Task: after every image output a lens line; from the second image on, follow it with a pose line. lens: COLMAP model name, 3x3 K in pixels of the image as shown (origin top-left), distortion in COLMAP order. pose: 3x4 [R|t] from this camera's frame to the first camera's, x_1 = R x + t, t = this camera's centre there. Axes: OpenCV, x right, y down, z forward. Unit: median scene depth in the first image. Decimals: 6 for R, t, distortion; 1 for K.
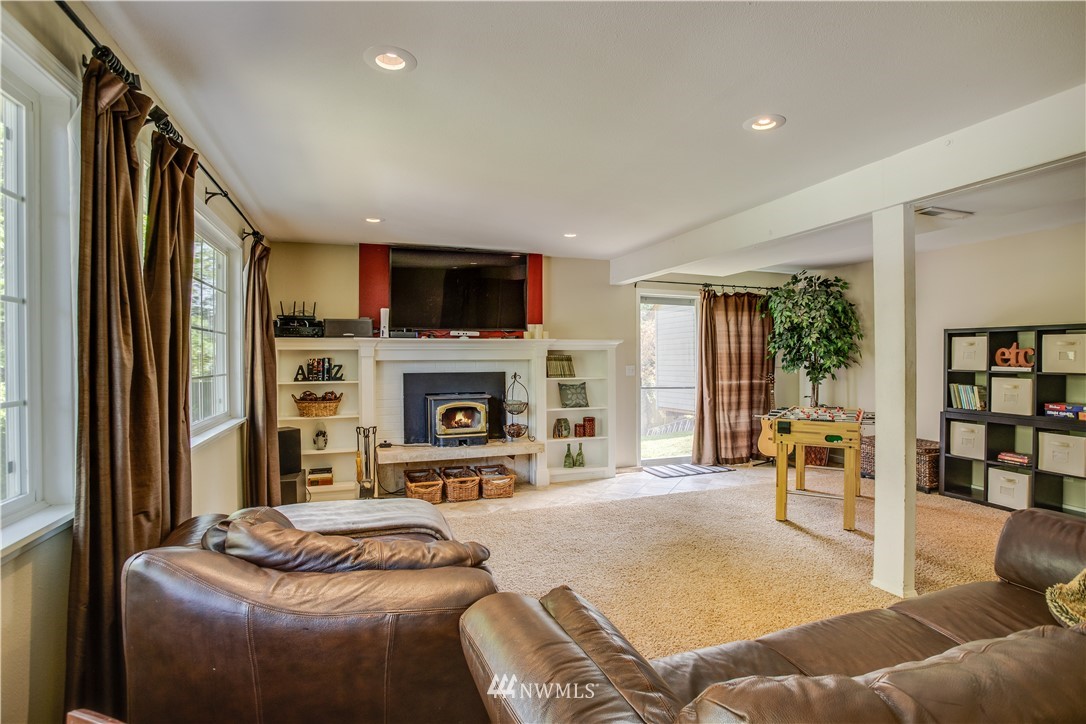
lens RADIAL K [[545.8, 0, 545.7], [0, 545.8, 363.3], [0, 0, 1]] dist [-0.000904, 0.000159]
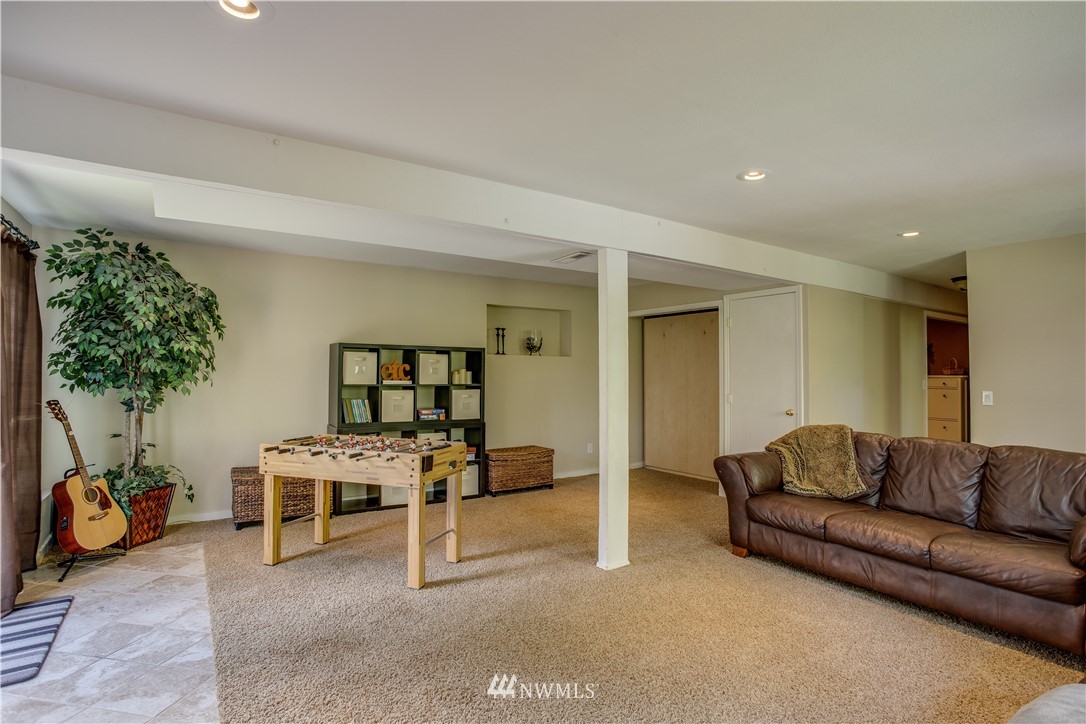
lens RADIAL K [[545.8, 0, 546.2], [0, 545.8, 364.9], [0, 0, 1]] dist [-0.000904, 0.000159]
pose [[-0.245602, 0.016461, 0.969231, -0.451768], [0.008569, 0.999854, -0.014810, -0.009954], [-0.969333, 0.004668, -0.245707, 1.297672]]
